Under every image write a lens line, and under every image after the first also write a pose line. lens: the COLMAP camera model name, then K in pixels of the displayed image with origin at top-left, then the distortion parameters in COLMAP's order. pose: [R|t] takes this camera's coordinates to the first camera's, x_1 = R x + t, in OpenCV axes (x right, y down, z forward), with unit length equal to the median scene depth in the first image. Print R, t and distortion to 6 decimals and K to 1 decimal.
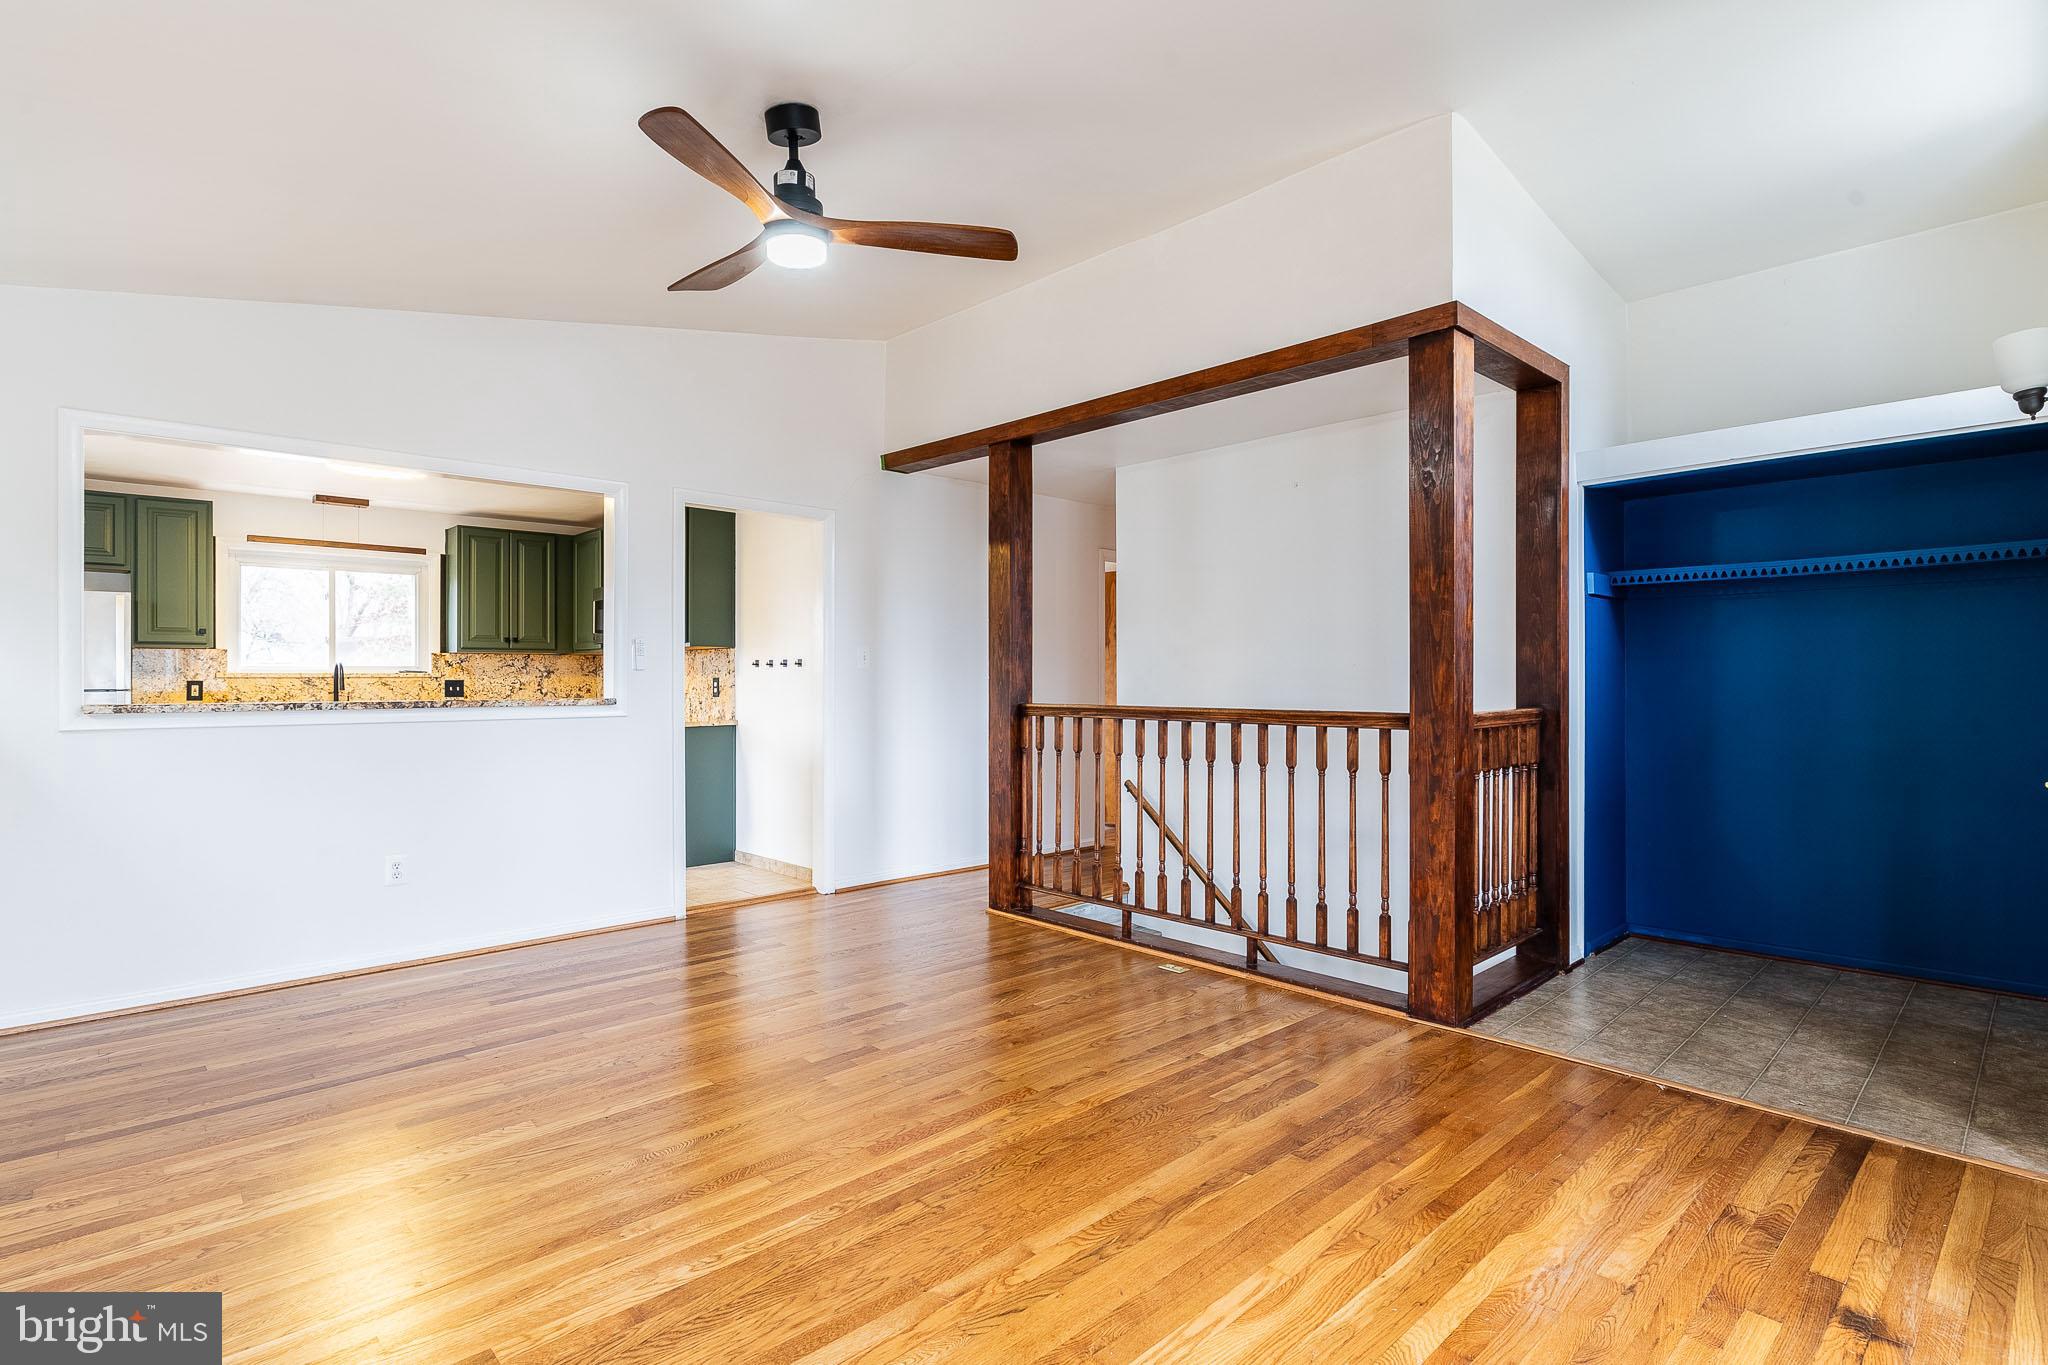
lens RADIAL K [[1020.2, 0, 1035.7], [0, 1020.2, 673.0], [0, 0, 1]] dist [-0.003047, 0.001524]
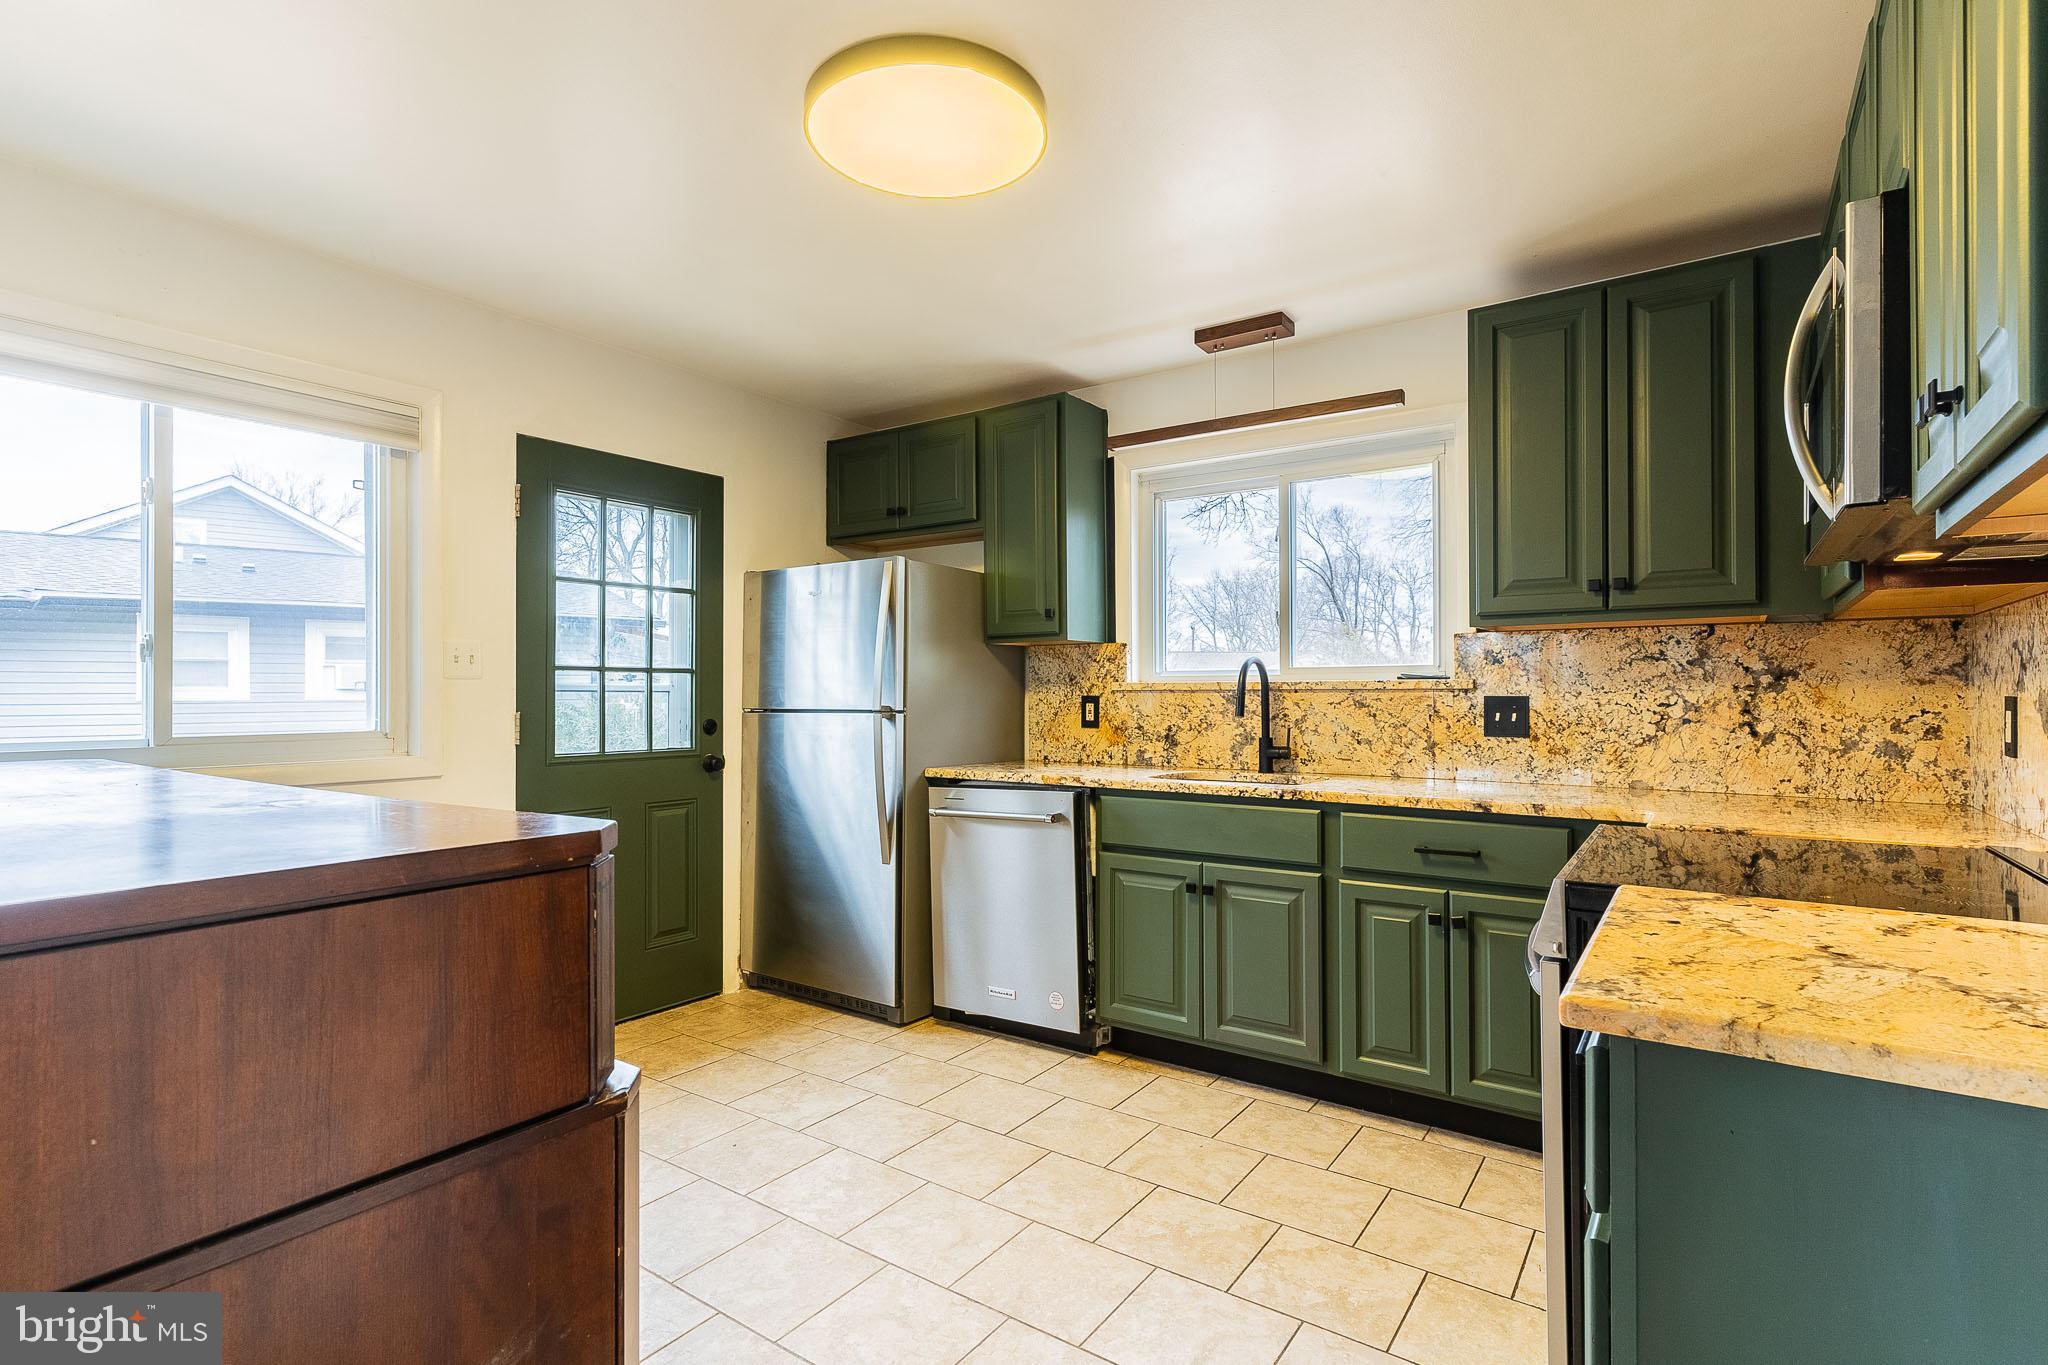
lens RADIAL K [[986.9, 0, 1018.8], [0, 986.9, 691.9], [0, 0, 1]] dist [0.003179, -0.001723]
pose [[0.184385, 0.001574, -0.982853, -0.298041], [0.006723, 0.999973, 0.002863, 0.003841], [0.982831, -0.007136, 0.184369, 1.026474]]
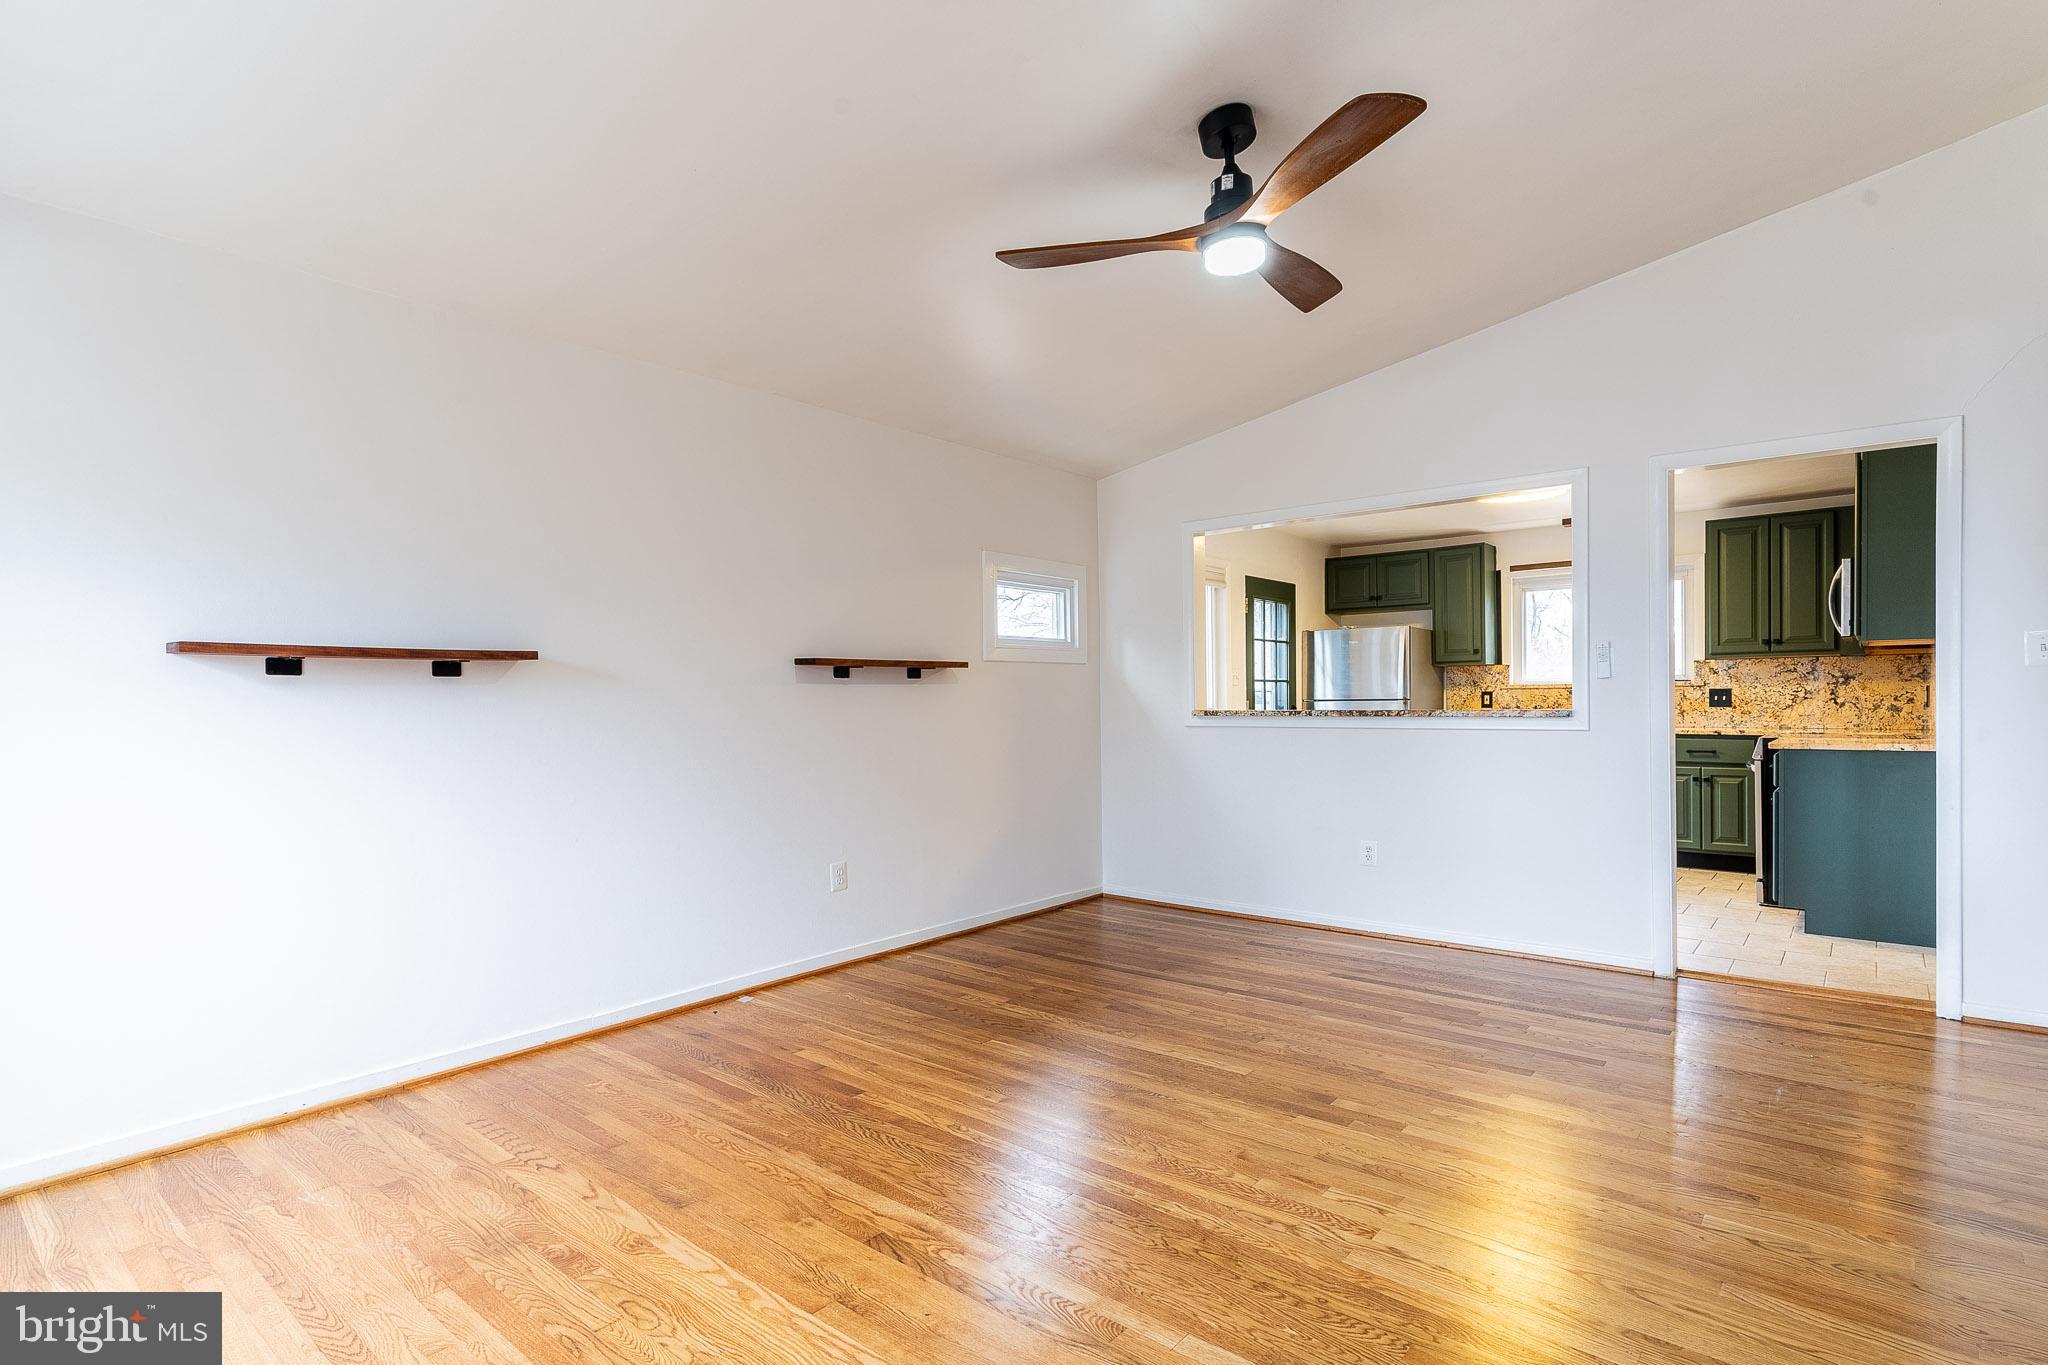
lens RADIAL K [[1020.2, 0, 995.9], [0, 1020.2, 719.2], [0, 0, 1]] dist [-0.003047, 0.001524]
pose [[0.086041, 0.021721, -0.996055, 0.407907], [0.017960, 0.999566, 0.023349, 0.001929], [0.996130, -0.019898, 0.085614, 0.377543]]
